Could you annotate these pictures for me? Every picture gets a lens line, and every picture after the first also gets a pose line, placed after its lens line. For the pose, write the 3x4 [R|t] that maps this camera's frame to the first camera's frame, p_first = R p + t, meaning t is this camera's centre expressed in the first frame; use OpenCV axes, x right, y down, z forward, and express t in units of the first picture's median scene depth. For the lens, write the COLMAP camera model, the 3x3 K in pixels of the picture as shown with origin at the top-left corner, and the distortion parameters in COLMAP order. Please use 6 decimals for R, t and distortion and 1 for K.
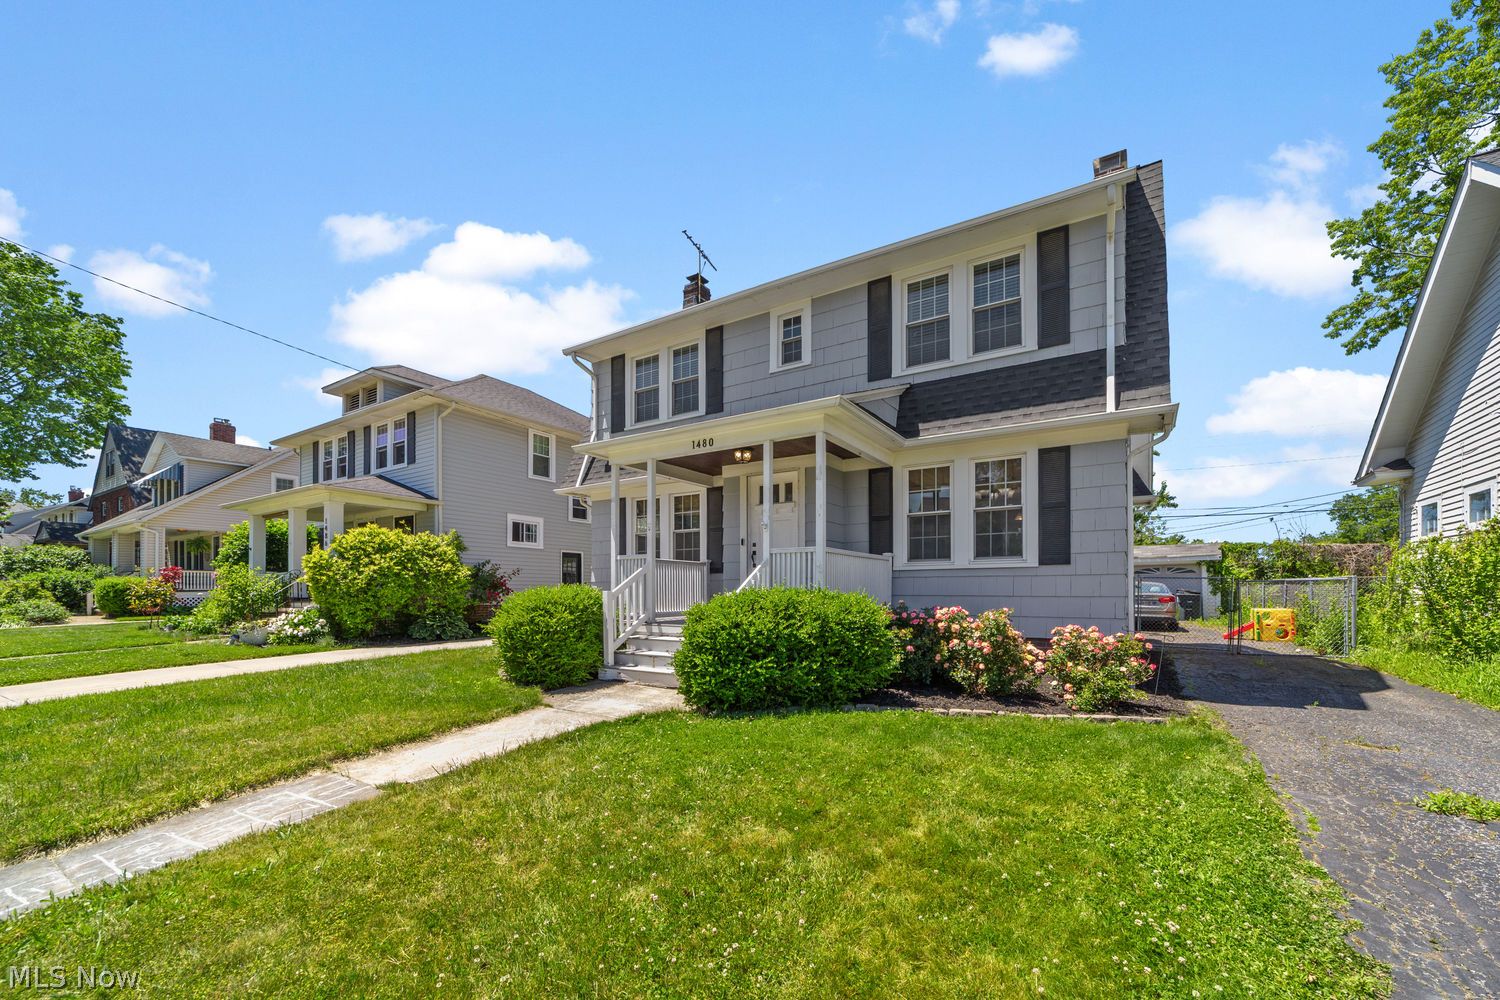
lens RADIAL K [[584.6, 0, 752.6], [0, 584.6, 500.6], [0, 0, 1]] dist [-0.012688, 0.004578]
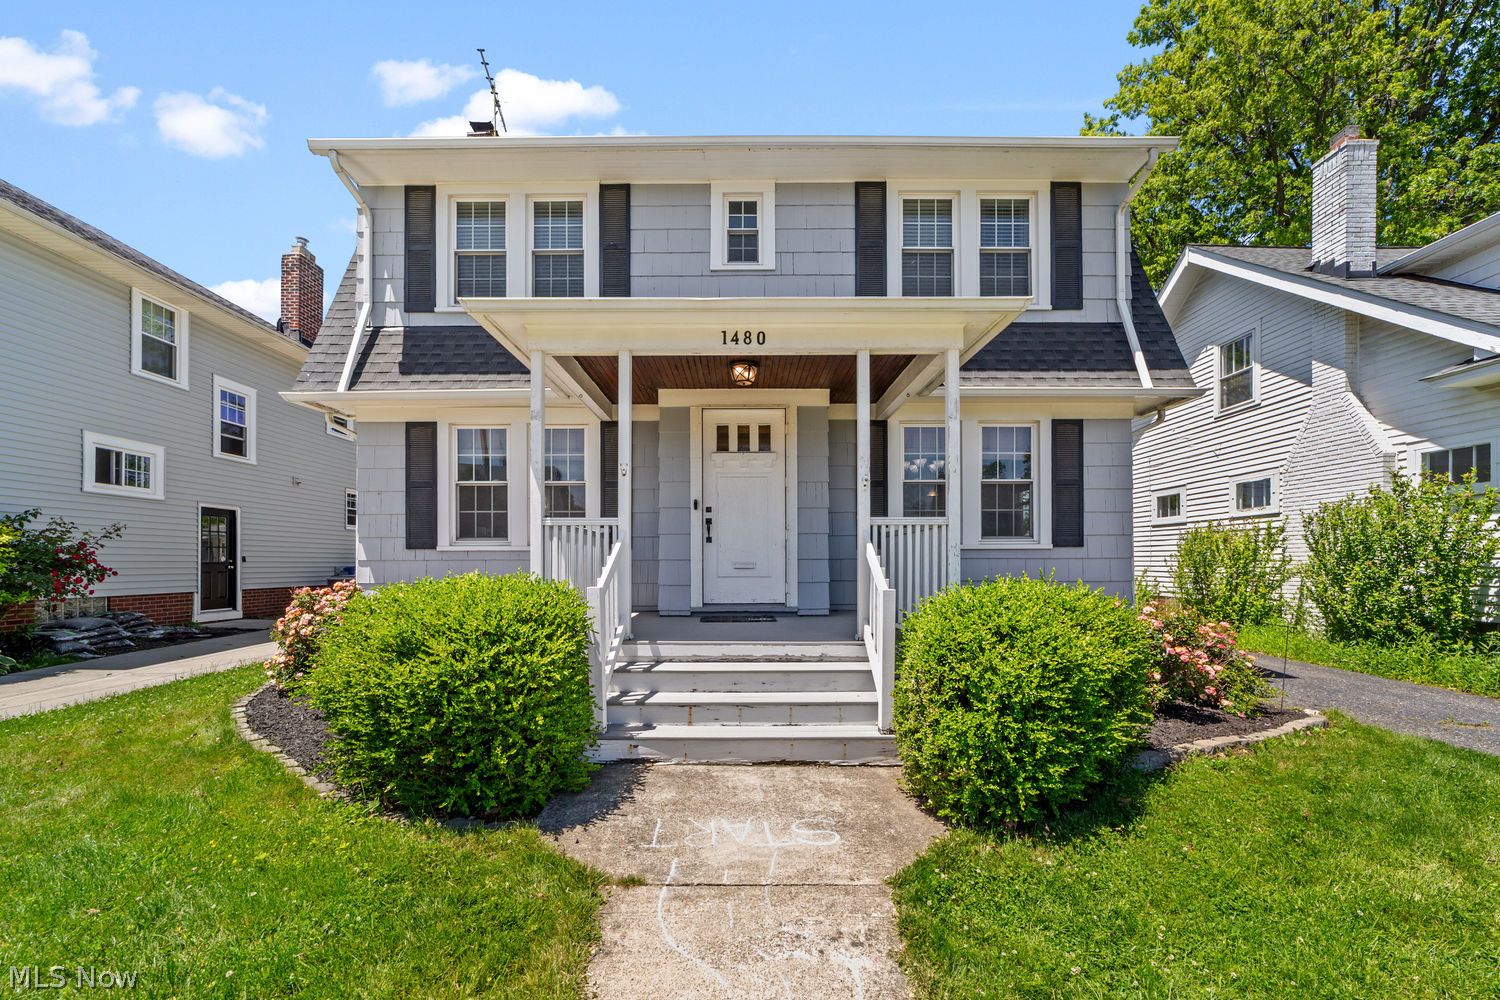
lens RADIAL K [[584.6, 0, 746.5], [0, 584.6, 499.3], [0, 0, 1]] dist [-0.012688, 0.004578]
pose [[0.852008, 0.055673, 0.520561, -0.319452], [-0.079606, 0.996544, 0.023713, 0.043743], [-0.517441, -0.061643, 0.853495, 0.395089]]
